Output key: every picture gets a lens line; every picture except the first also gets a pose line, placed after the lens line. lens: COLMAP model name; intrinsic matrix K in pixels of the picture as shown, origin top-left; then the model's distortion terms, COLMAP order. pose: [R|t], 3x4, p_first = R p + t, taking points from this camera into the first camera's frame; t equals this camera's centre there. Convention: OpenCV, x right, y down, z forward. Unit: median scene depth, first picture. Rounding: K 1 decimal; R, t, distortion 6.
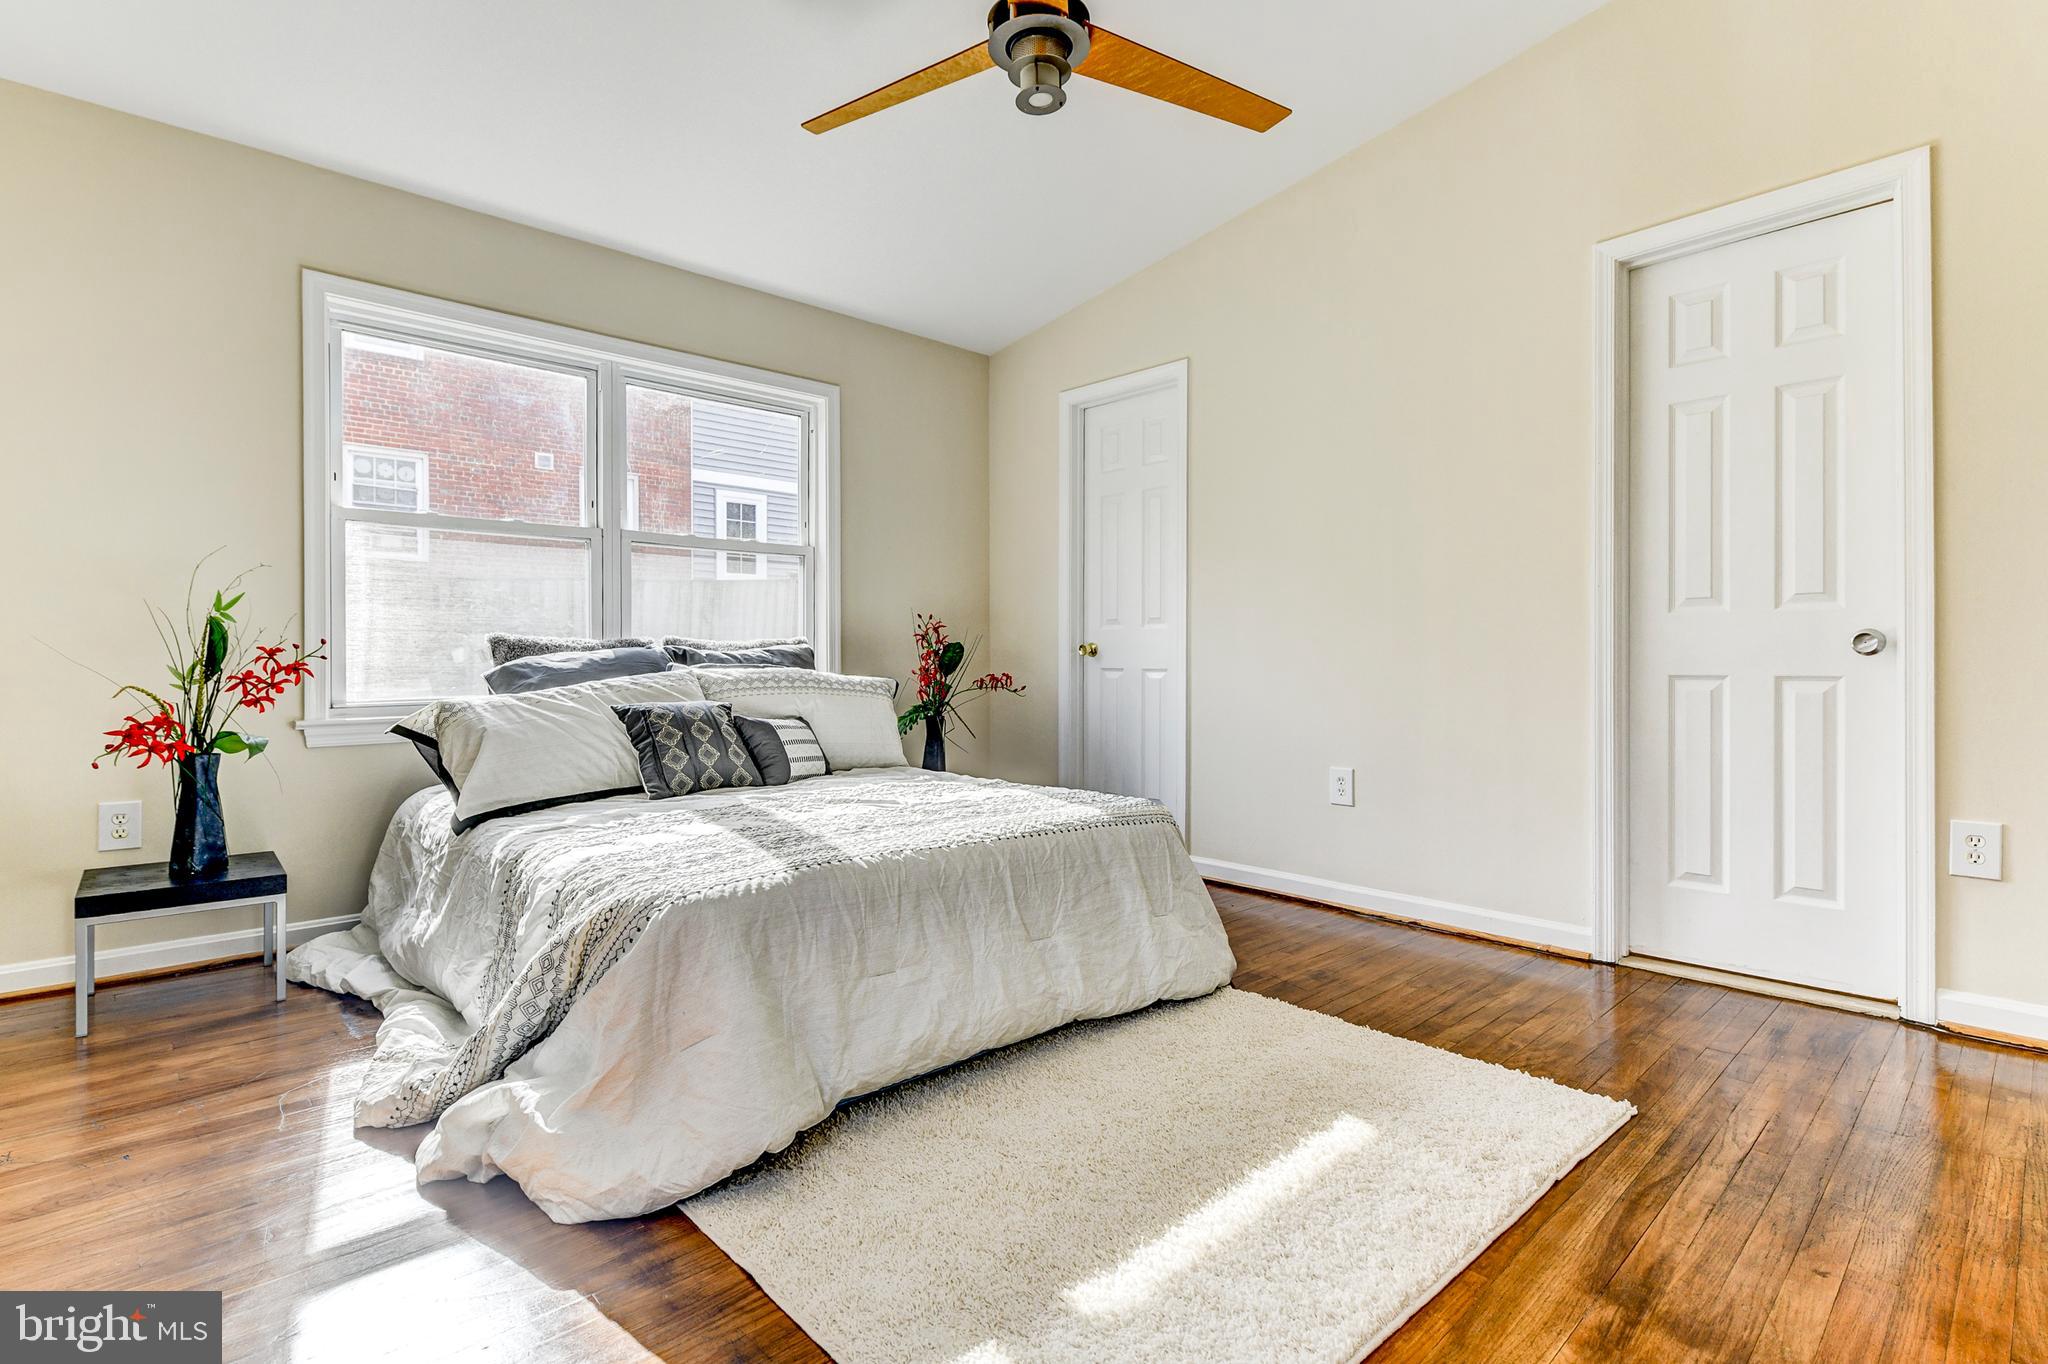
lens RADIAL K [[987.0, 0, 1026.0], [0, 987.0, 667.6], [0, 0, 1]] dist [0.004207, -0.000979]
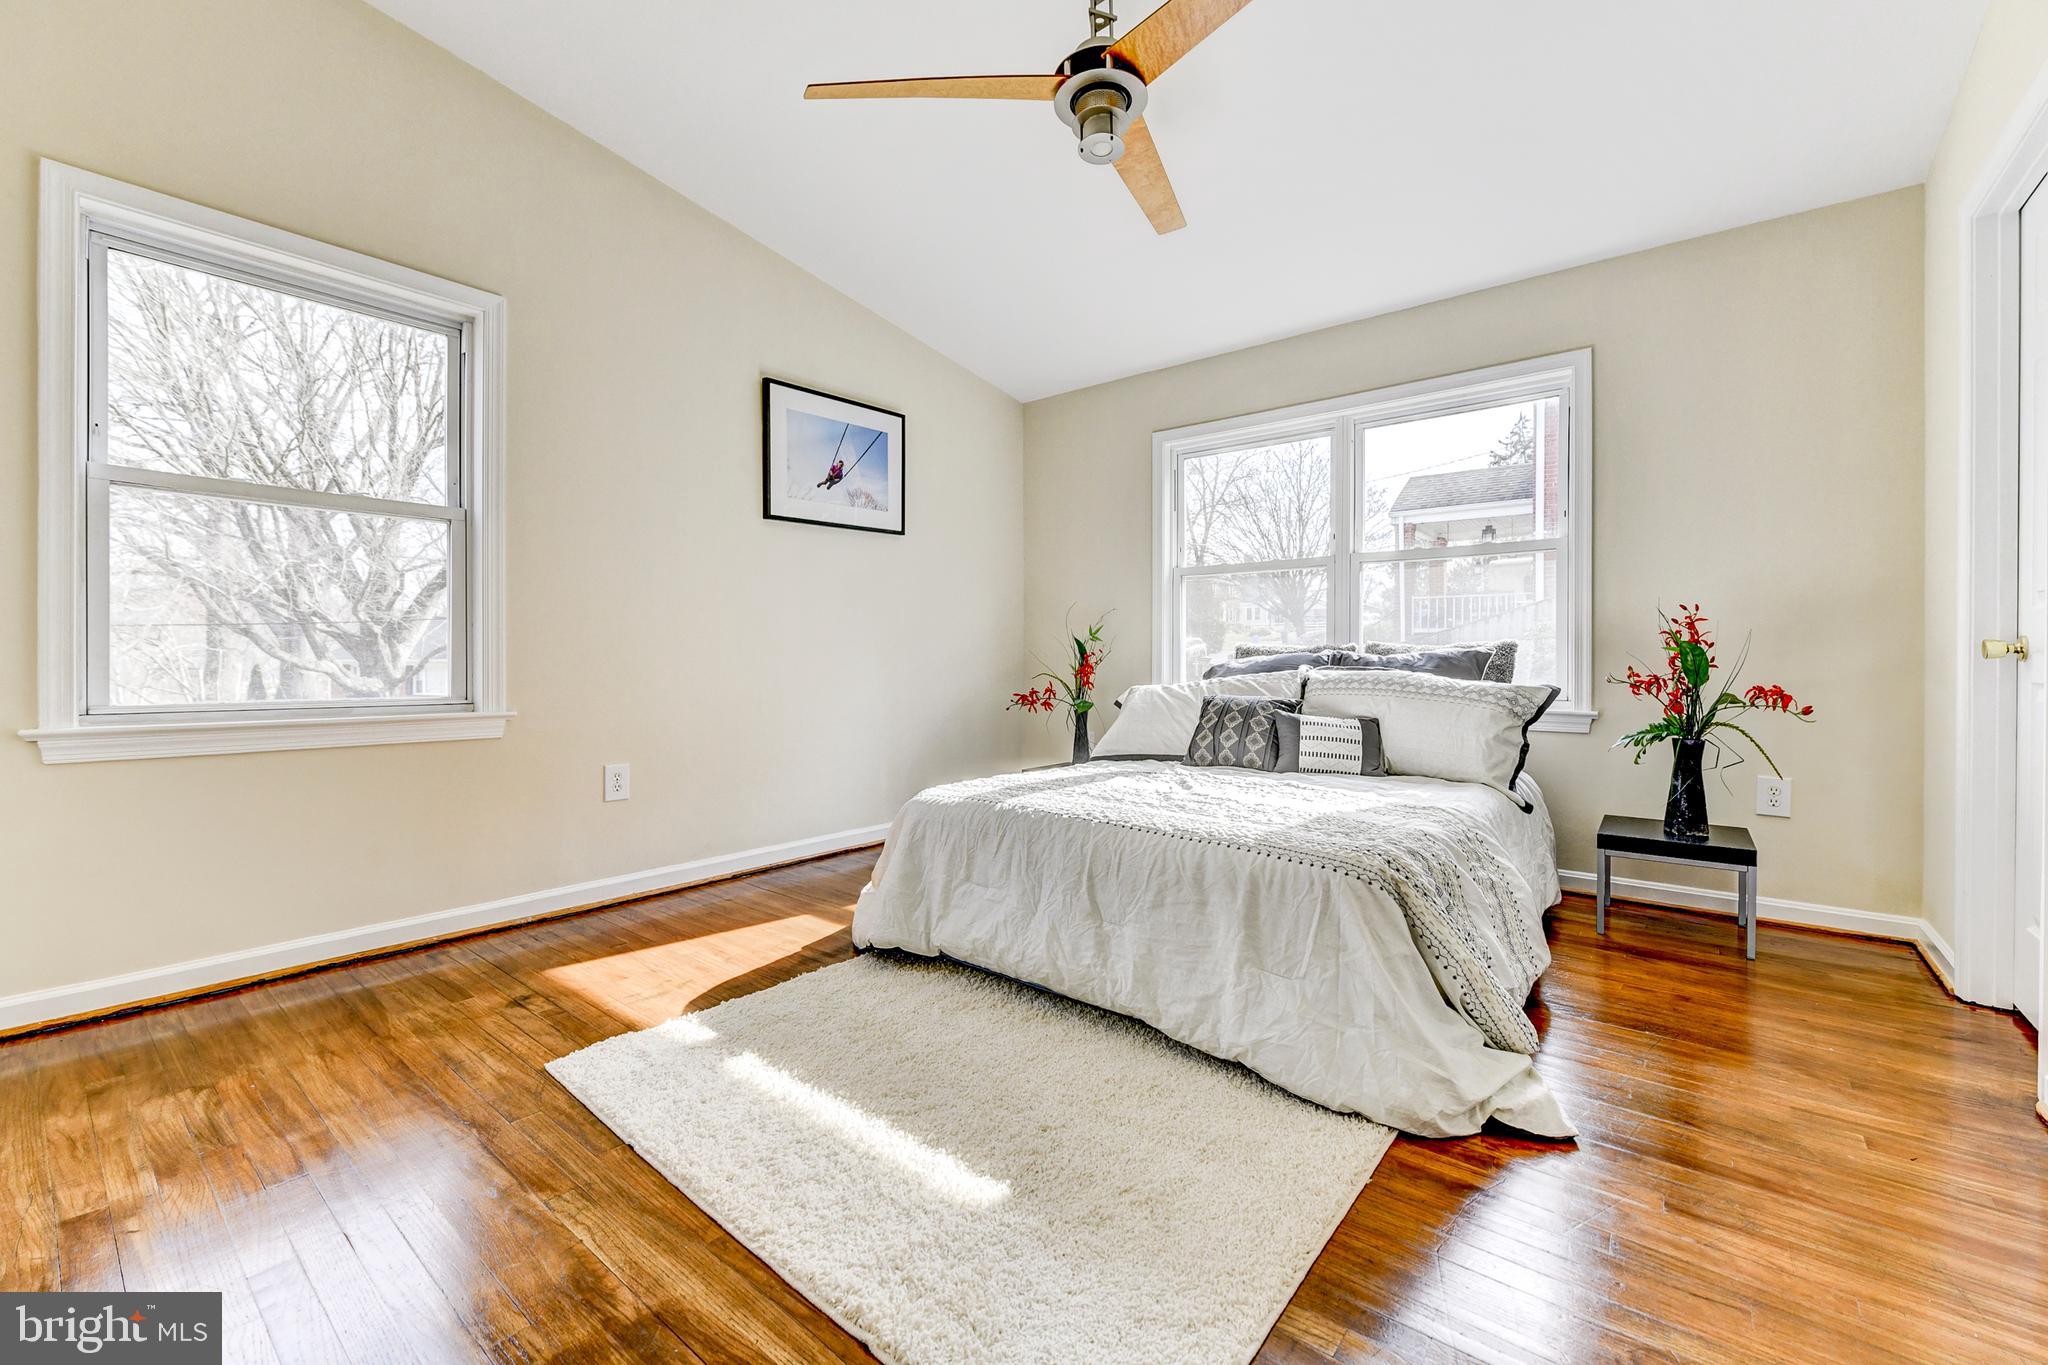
lens RADIAL K [[830.0, 0, 1020.9], [0, 830.0, 665.8], [0, 0, 1]] dist [-0.000355, -0.000098]
pose [[0.128120, 0.008893, -0.991719, 0.684243], [-0.007295, 0.999941, 0.008024, -0.011047], [0.991732, 0.006207, 0.128177, 0.593706]]
